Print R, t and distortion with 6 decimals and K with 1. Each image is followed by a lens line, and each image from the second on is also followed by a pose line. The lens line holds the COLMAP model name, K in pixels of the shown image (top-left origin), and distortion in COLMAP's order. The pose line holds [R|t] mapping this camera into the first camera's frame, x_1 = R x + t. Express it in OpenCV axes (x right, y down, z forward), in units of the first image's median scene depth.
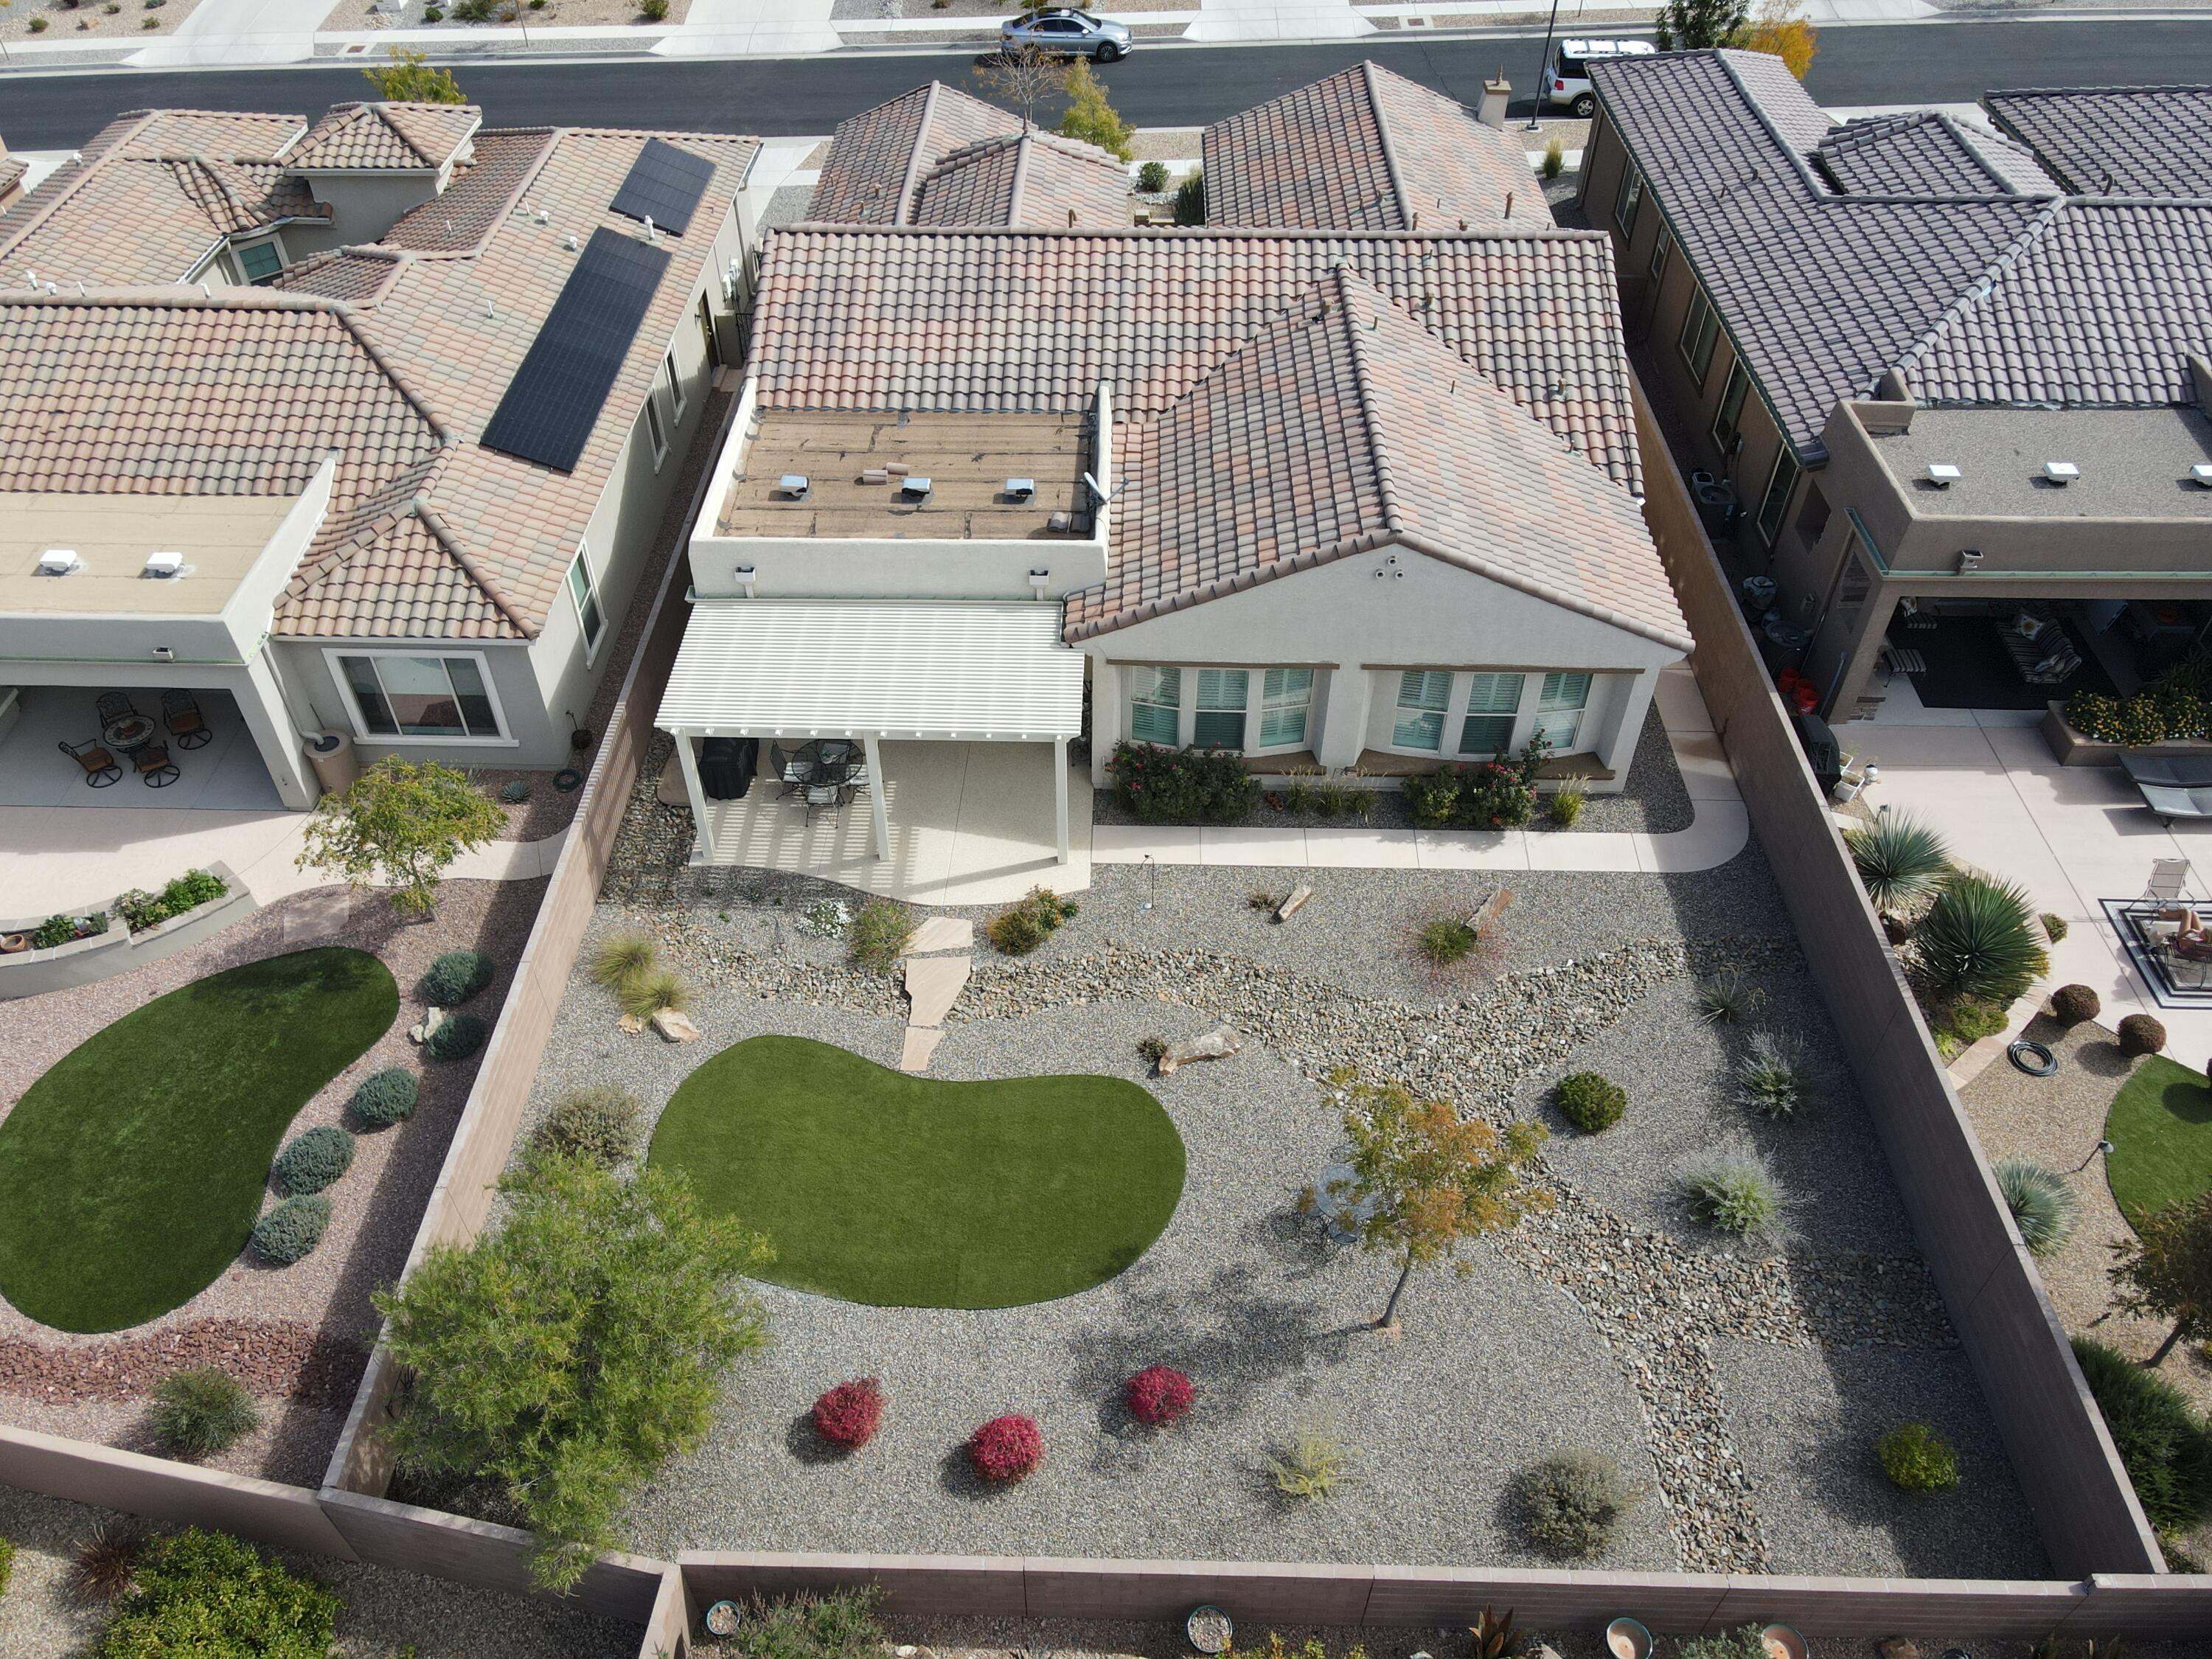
lens RADIAL K [[1627.0, 0, 1090.2], [0, 1627.0, 823.2], [0, 0, 1]] dist [0.008881, 0.024417]
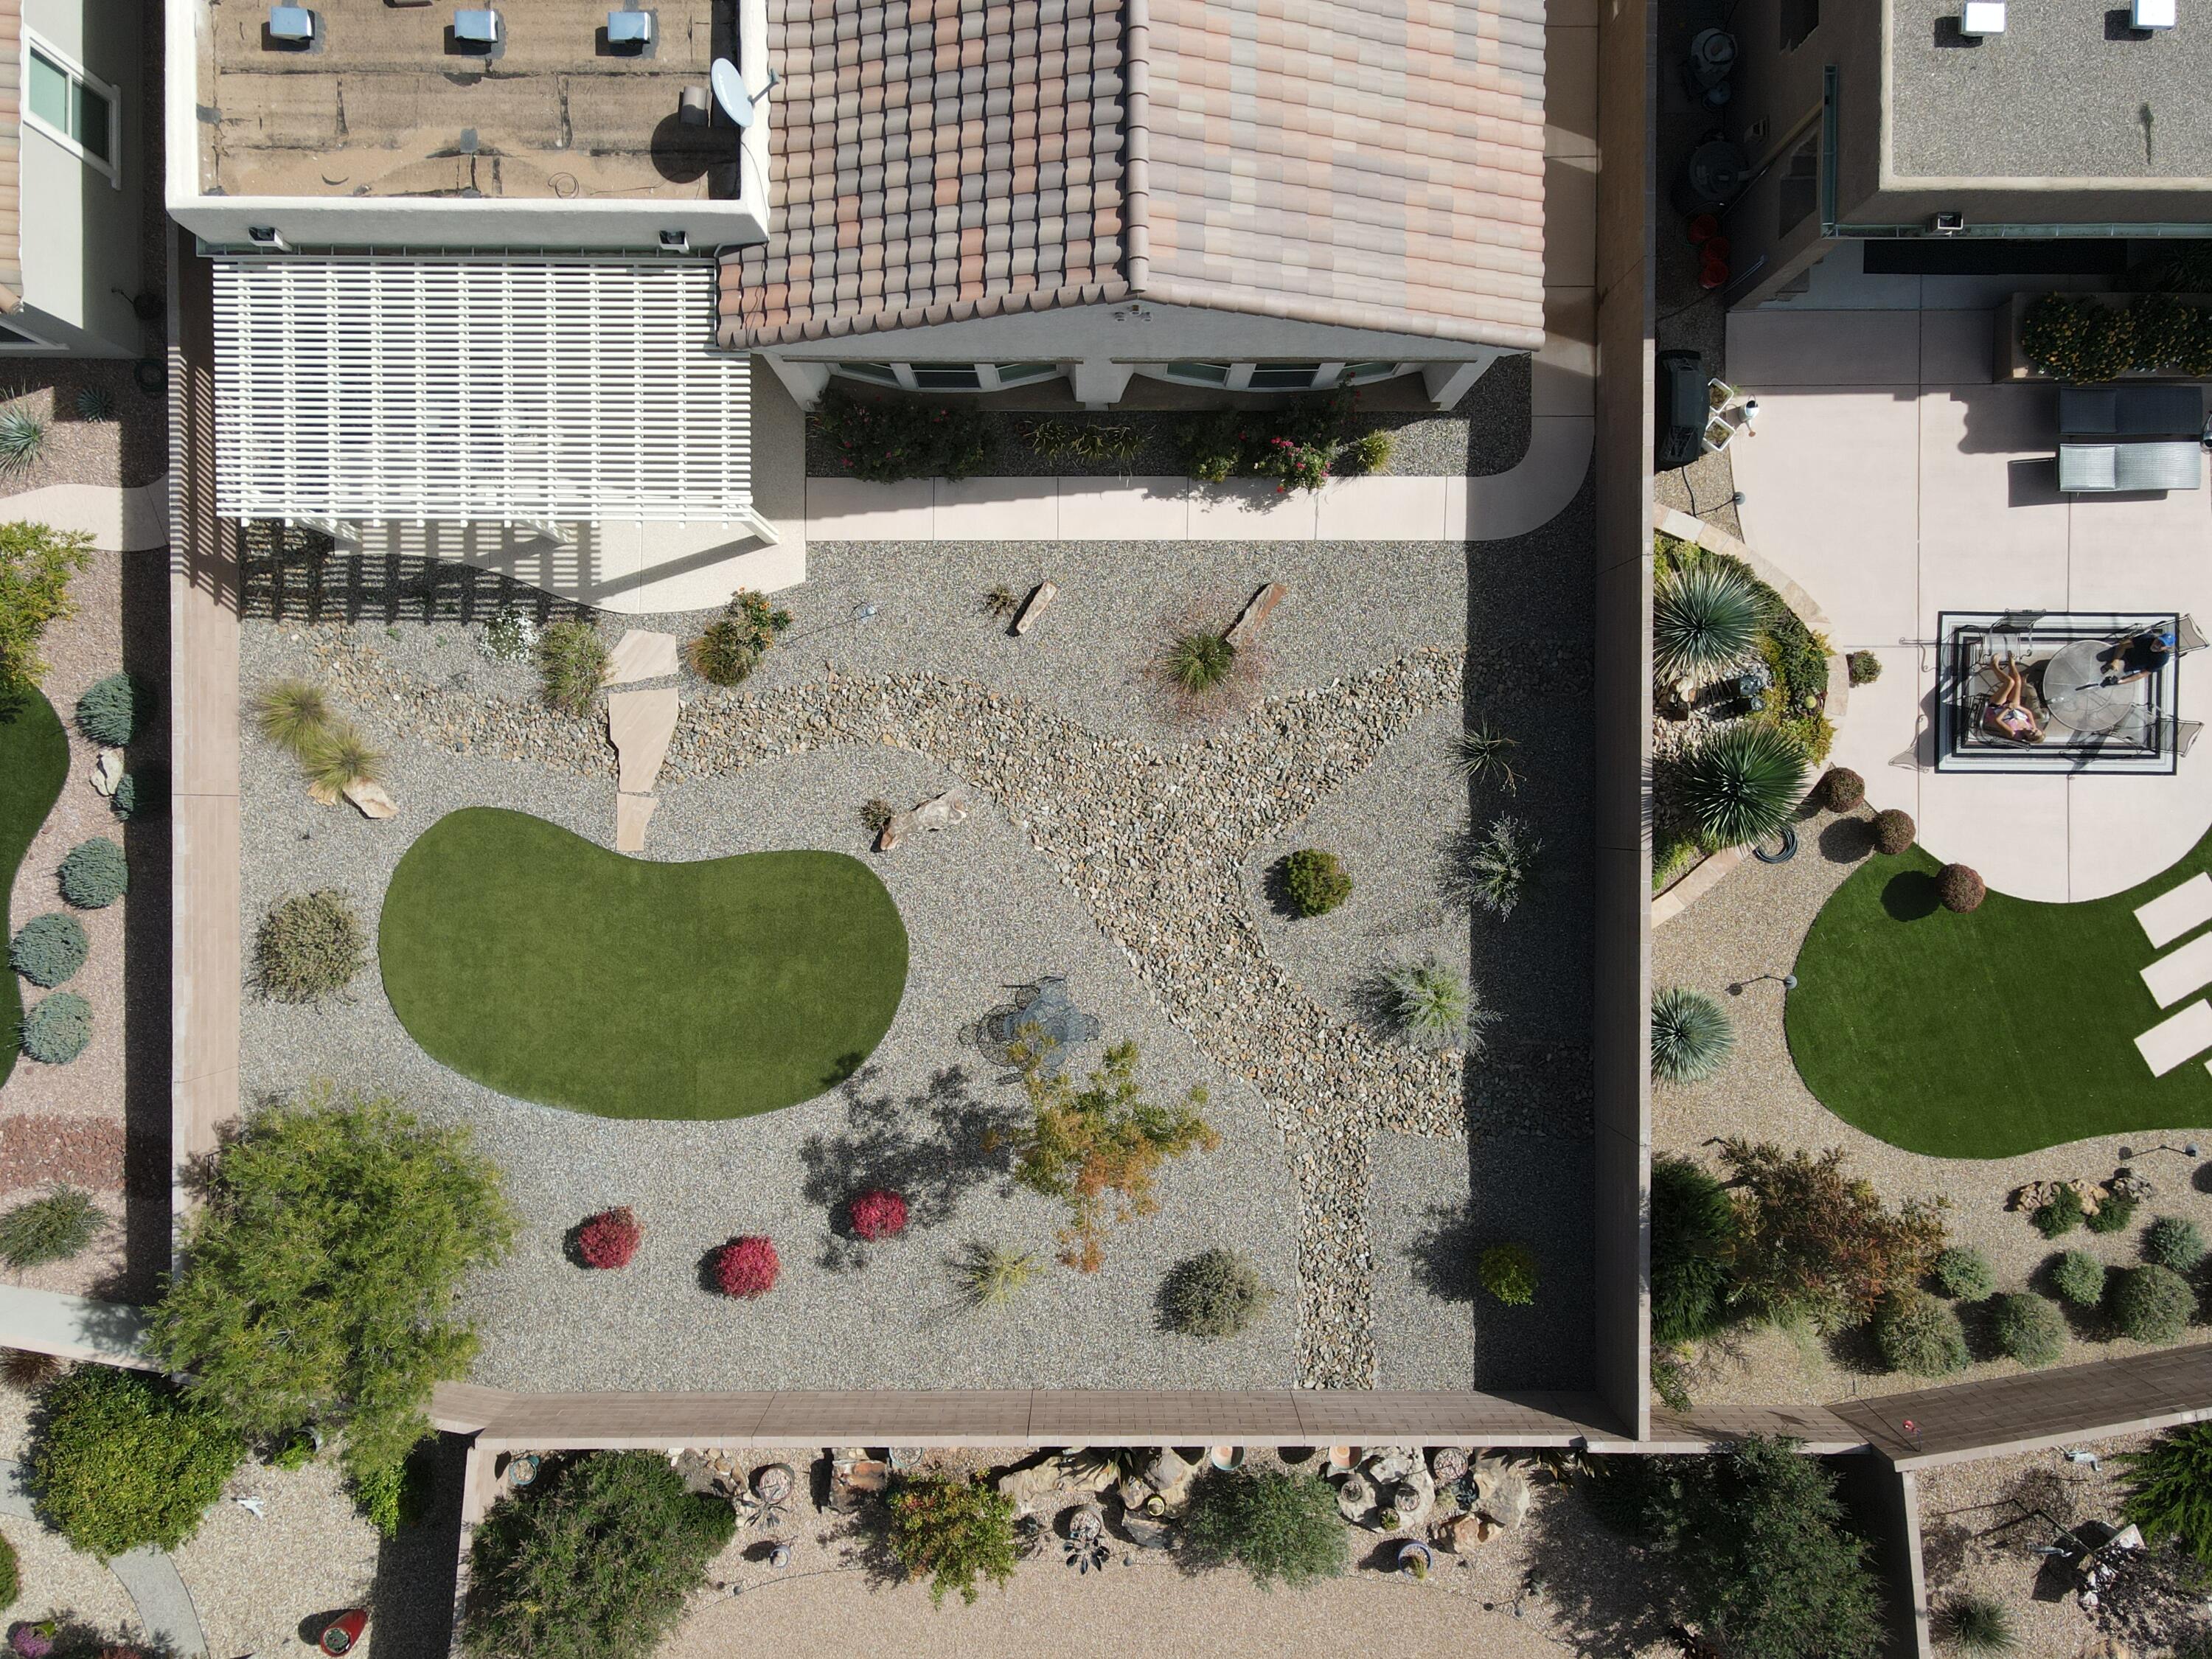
lens RADIAL K [[1627.0, 0, 1090.2], [0, 1627.0, 823.2], [0, 0, 1]] dist [0.008881, 0.024417]
pose [[0.999662, -0.025213, -0.006266, 0.156409], [0.021811, 0.683456, 0.729665, -0.510195], [-0.014114, -0.729556, 0.683776, 0.312556]]
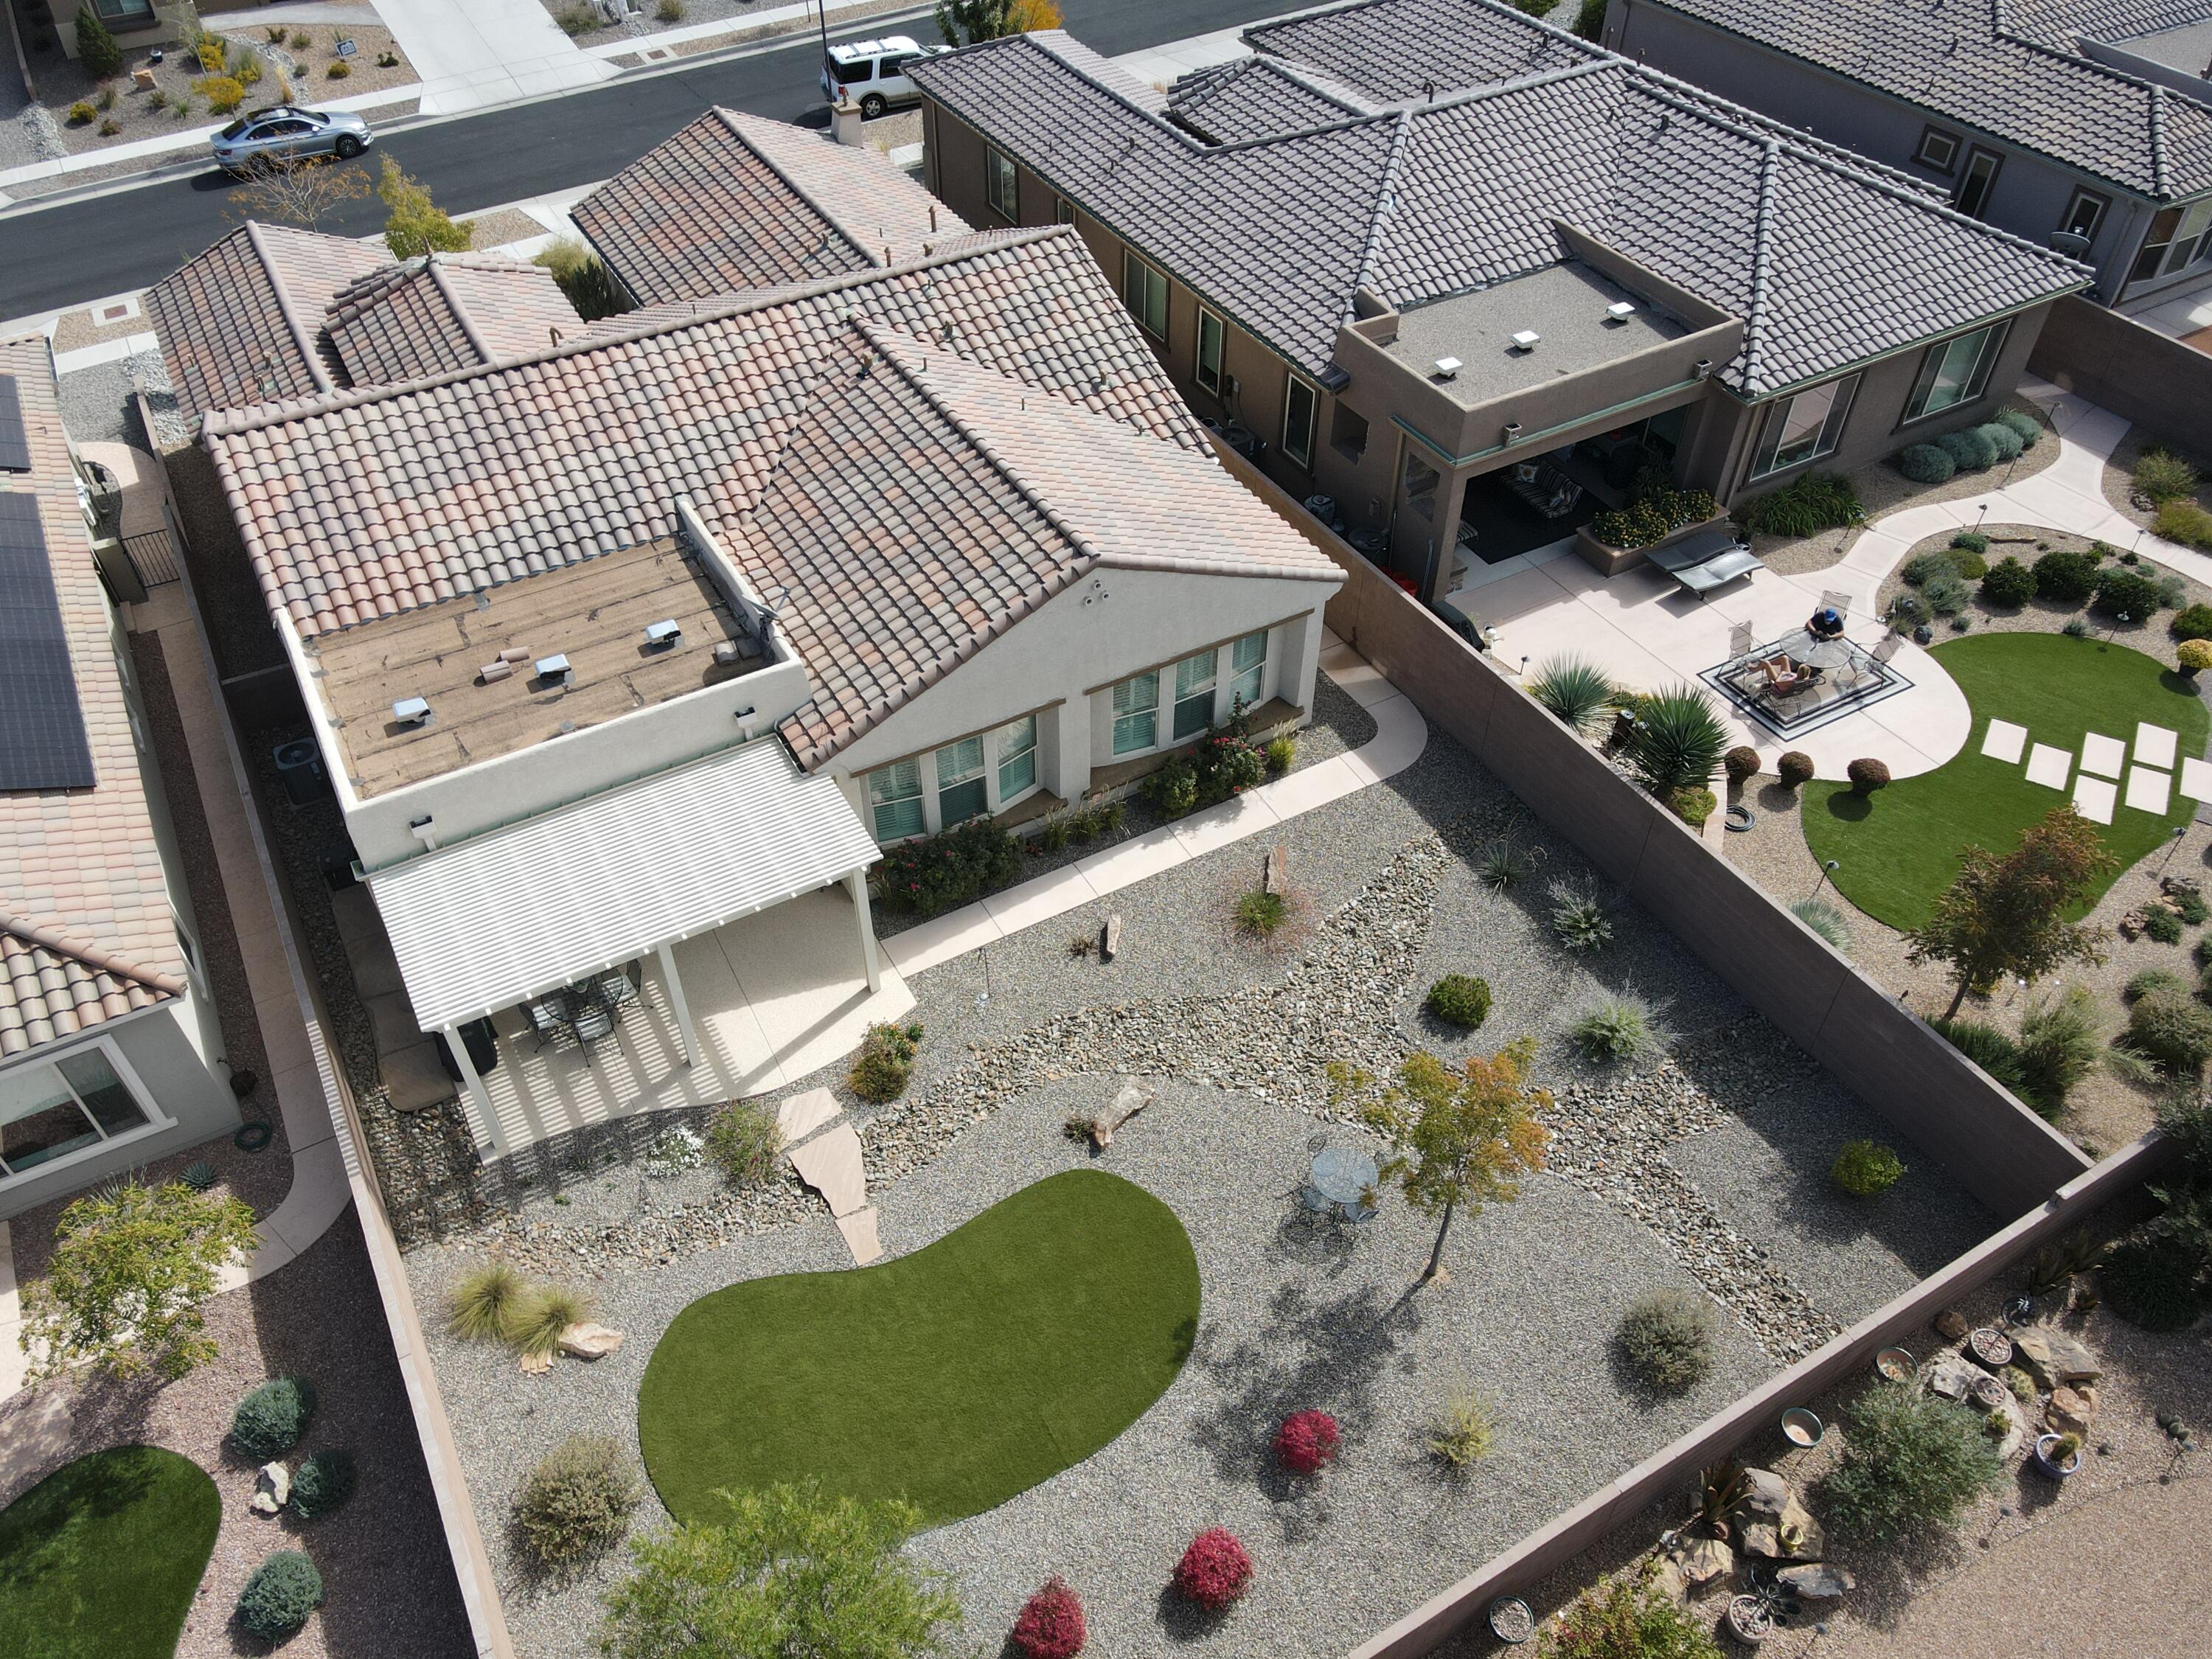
lens RADIAL K [[1627.0, 0, 1090.2], [0, 1627.0, 823.2], [0, 0, 1]] dist [0.008881, 0.024417]
pose [[0.857163, -0.357387, 0.370873, -0.233333], [0.356549, 0.931384, 0.073459, -0.094038], [-0.371678, 0.069268, 0.925774, 0.071628]]
